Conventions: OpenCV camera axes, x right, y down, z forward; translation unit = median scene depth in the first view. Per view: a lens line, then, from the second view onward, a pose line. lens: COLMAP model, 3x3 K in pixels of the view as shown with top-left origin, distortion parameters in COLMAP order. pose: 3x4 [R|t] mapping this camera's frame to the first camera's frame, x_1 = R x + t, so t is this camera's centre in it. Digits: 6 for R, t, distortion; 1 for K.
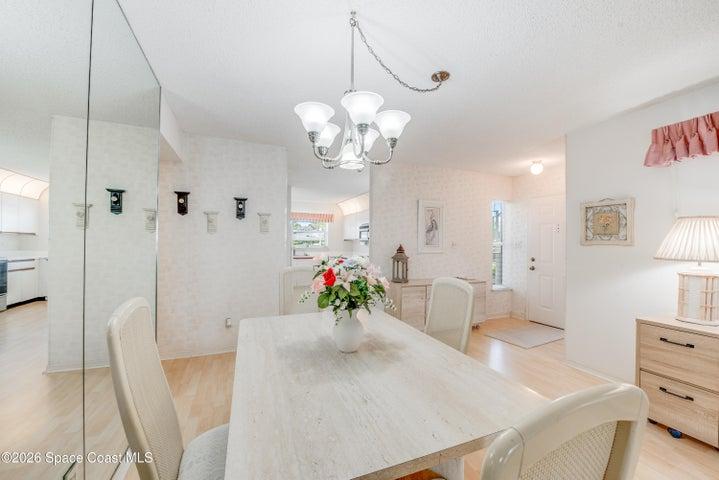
lens RADIAL K [[285.1, 0, 361.8], [0, 285.1, 241.3], [0, 0, 1]] dist [-0.003463, -0.000990]
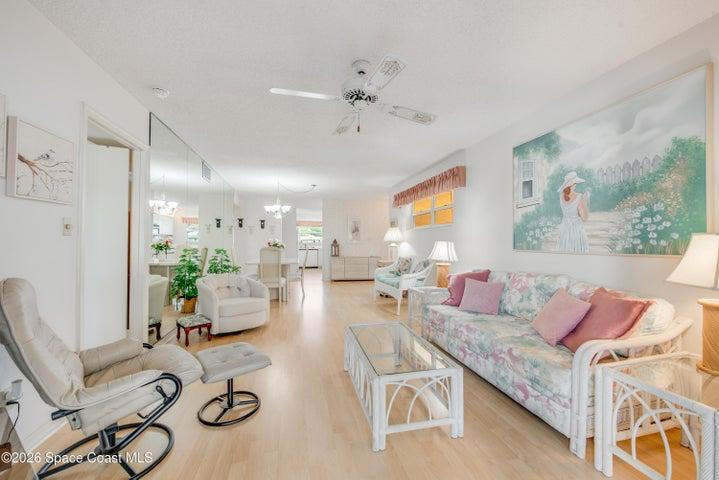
lens RADIAL K [[285.1, 0, 358.1], [0, 285.1, 240.4], [0, 0, 1]] dist [-0.003463, -0.000990]
pose [[0.986157, -0.007711, -0.165635, 0.600376], [0.008031, 0.999967, 0.001262, 0.020227], [0.165620, -0.002575, 0.986186, -0.972433]]
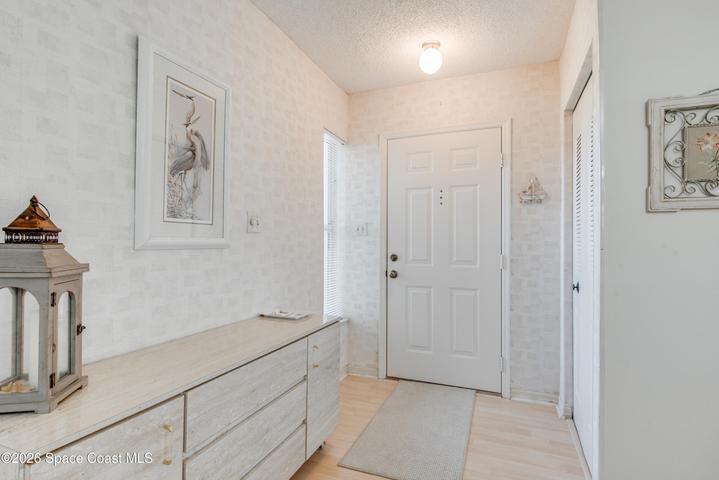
lens RADIAL K [[364.6, 0, 360.8], [0, 364.6, 239.5], [0, 0, 1]] dist [-0.004432, -0.000921]
pose [[0.711863, 0.000449, 0.702318, 0.111132], [-0.000234, 1.000000, -0.000402, 0.034451], [-0.702318, 0.000122, 0.711863, 0.623598]]
